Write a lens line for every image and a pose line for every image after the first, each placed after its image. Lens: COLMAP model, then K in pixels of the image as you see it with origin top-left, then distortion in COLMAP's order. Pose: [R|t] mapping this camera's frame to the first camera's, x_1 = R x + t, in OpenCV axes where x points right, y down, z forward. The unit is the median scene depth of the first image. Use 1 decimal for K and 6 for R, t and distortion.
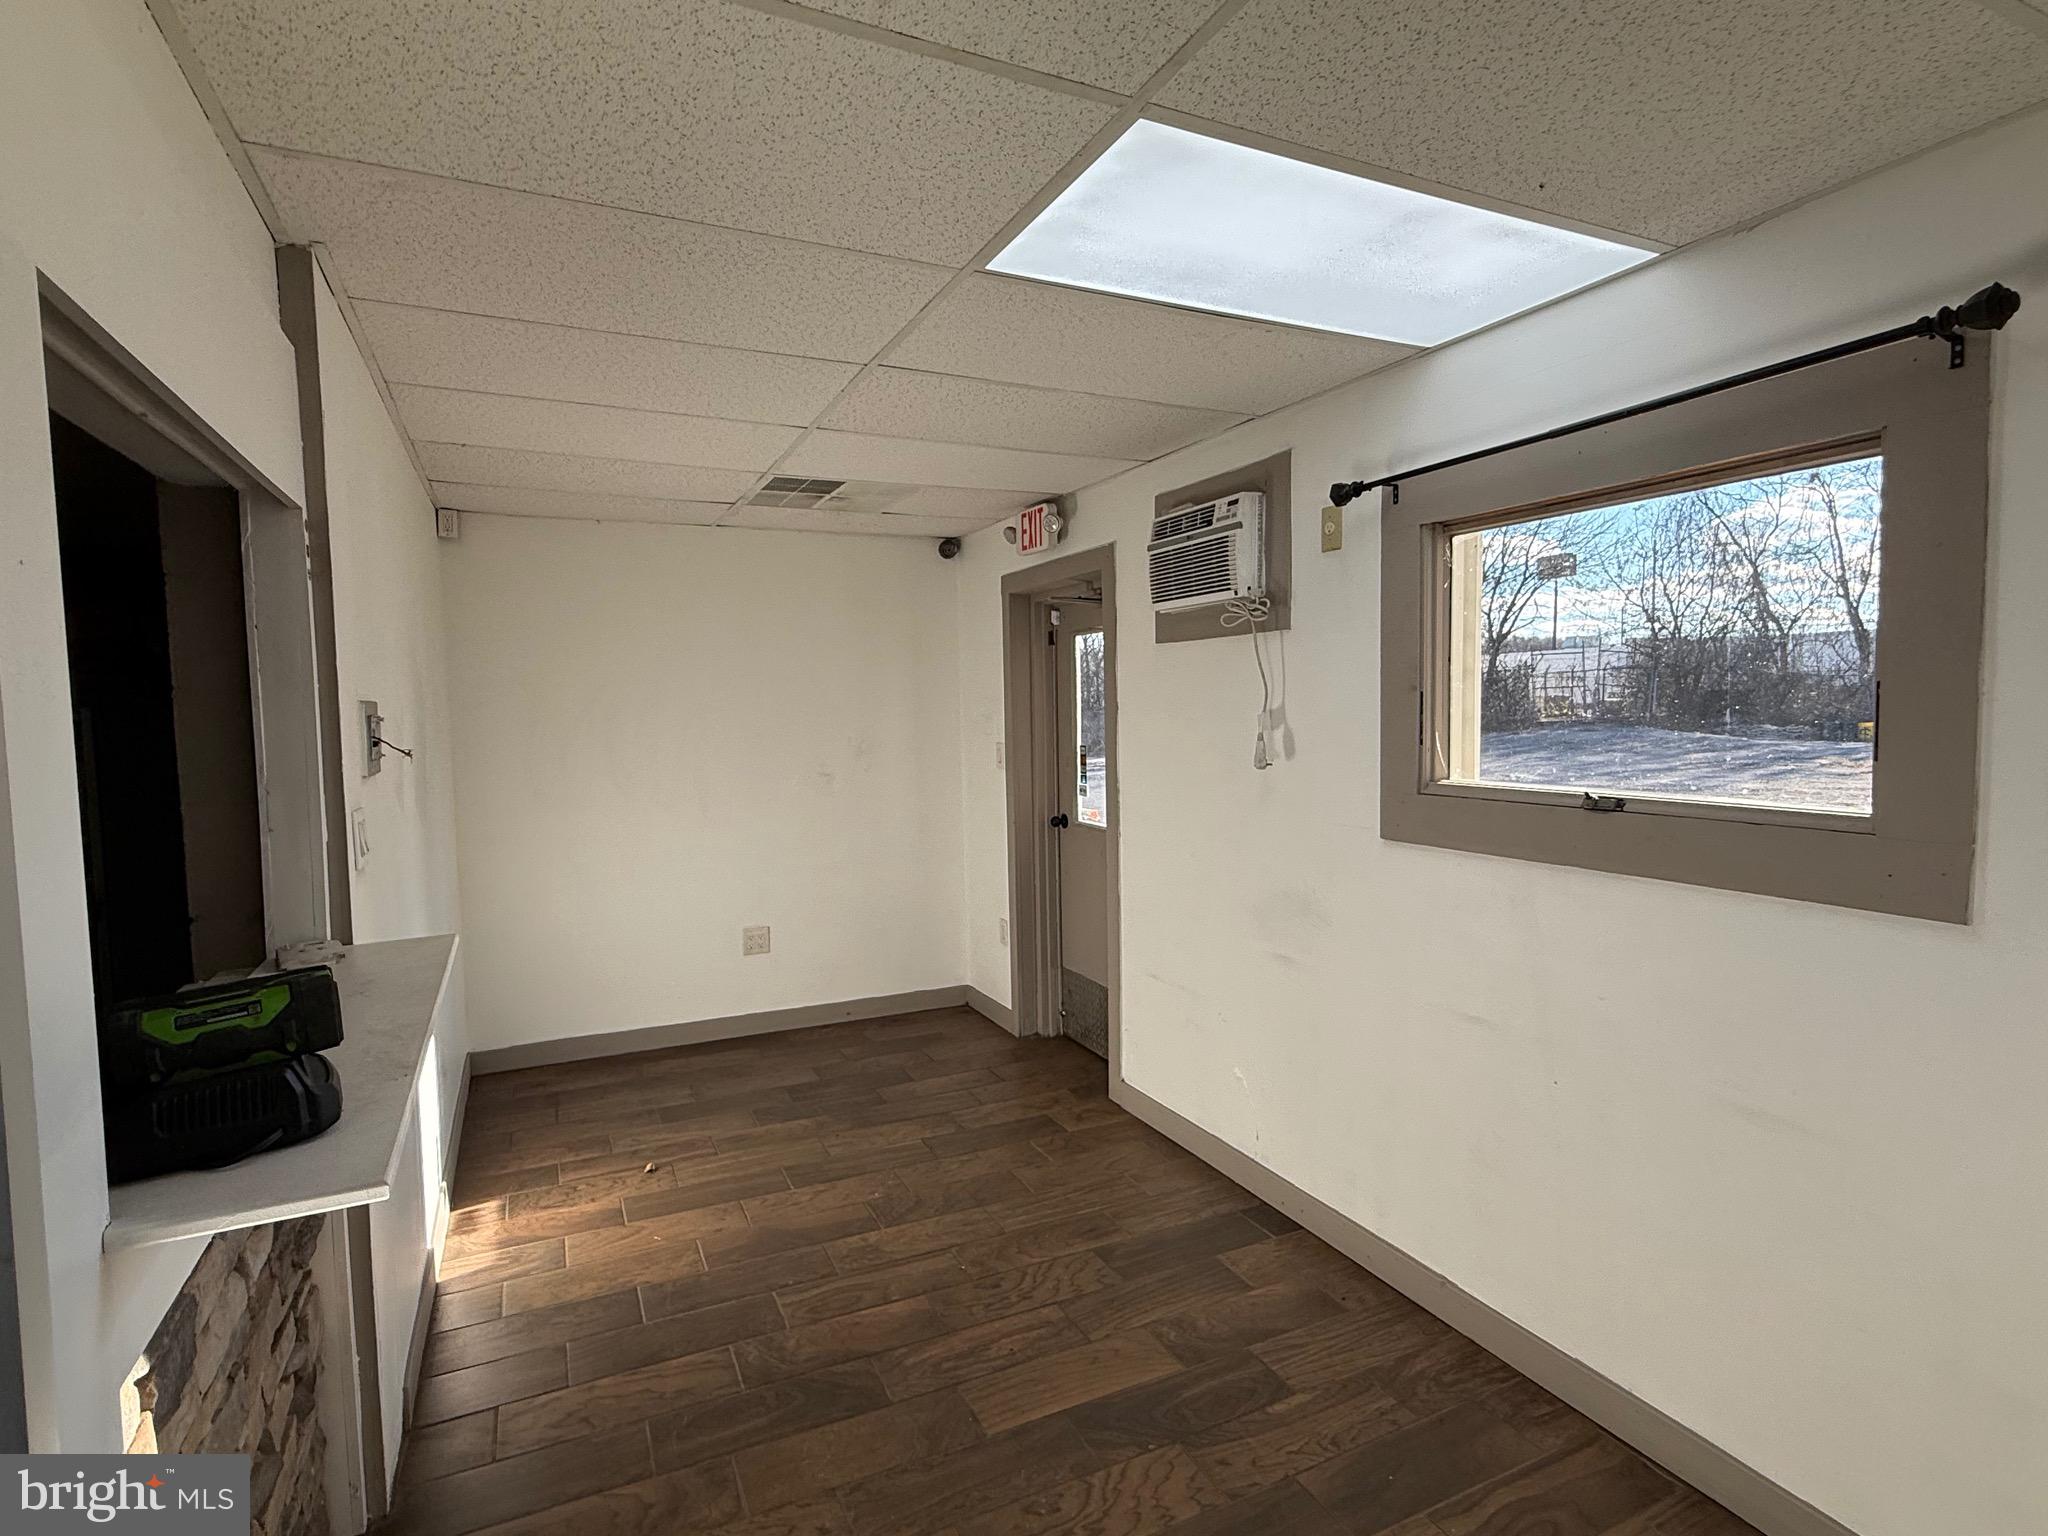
lens RADIAL K [[995.7, 0, 1016.1], [0, 995.7, 760.9], [0, 0, 1]] dist [-0.001423, -0.000486]
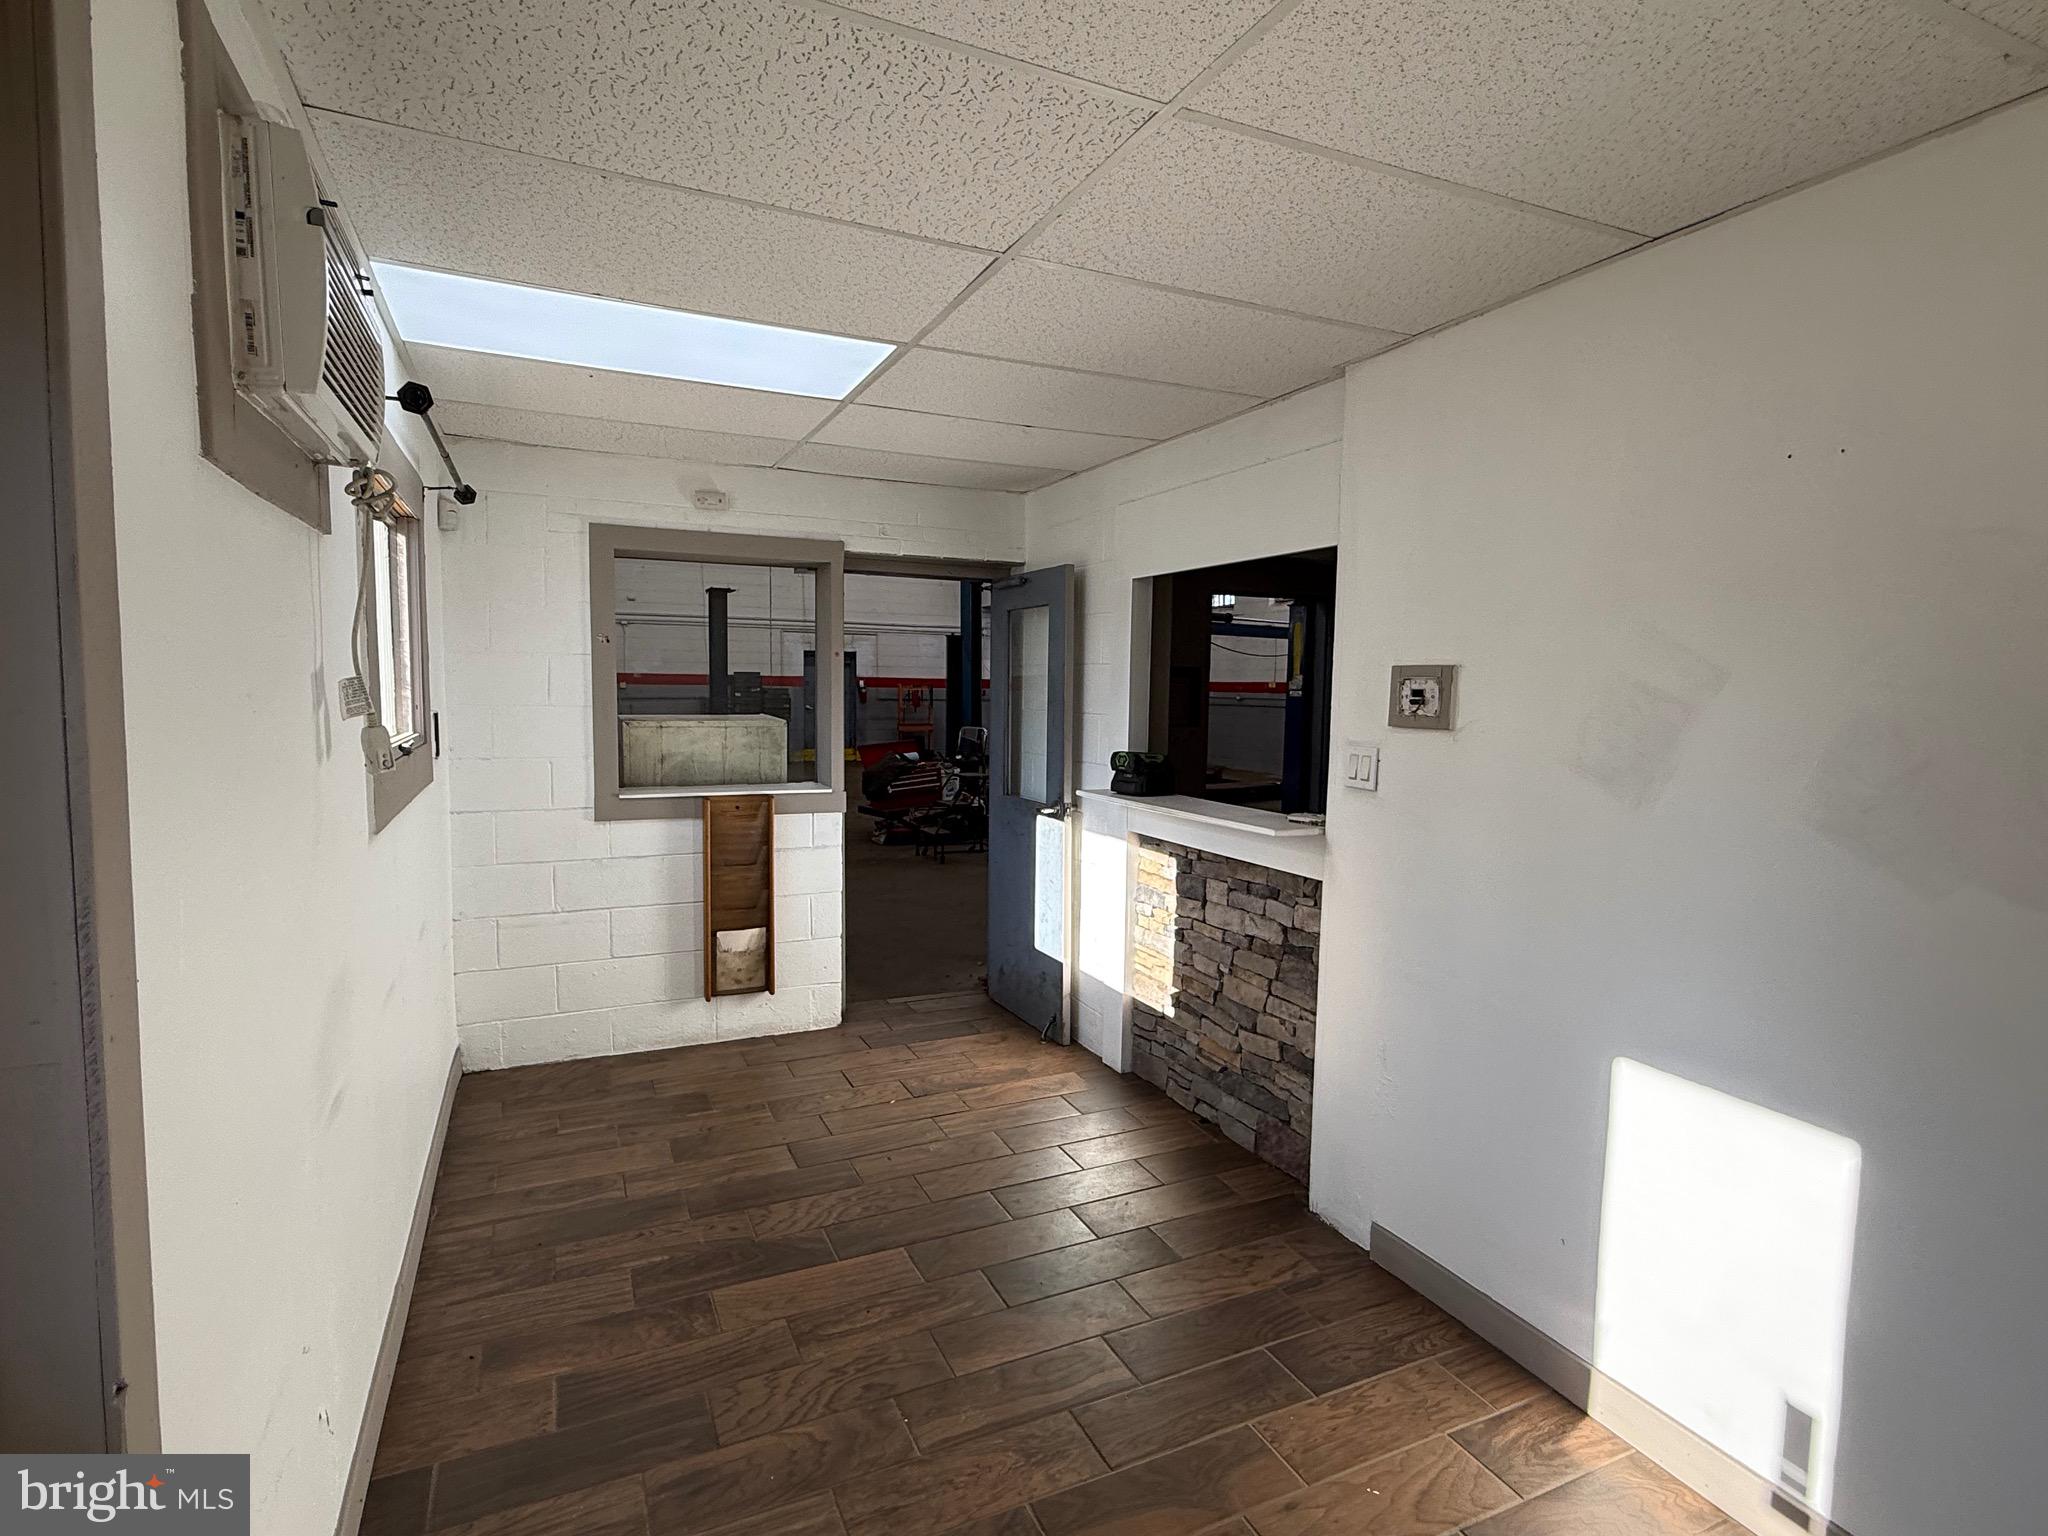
lens RADIAL K [[995.7, 0, 1016.1], [0, 995.7, 760.9], [0, 0, 1]] dist [-0.001423, -0.000486]
pose [[-0.999846, 0.002810, 0.017312, -0.161384], [0.005173, 0.990414, 0.138034, -0.091533], [-0.016759, 0.138102, -0.990276, 1.795940]]
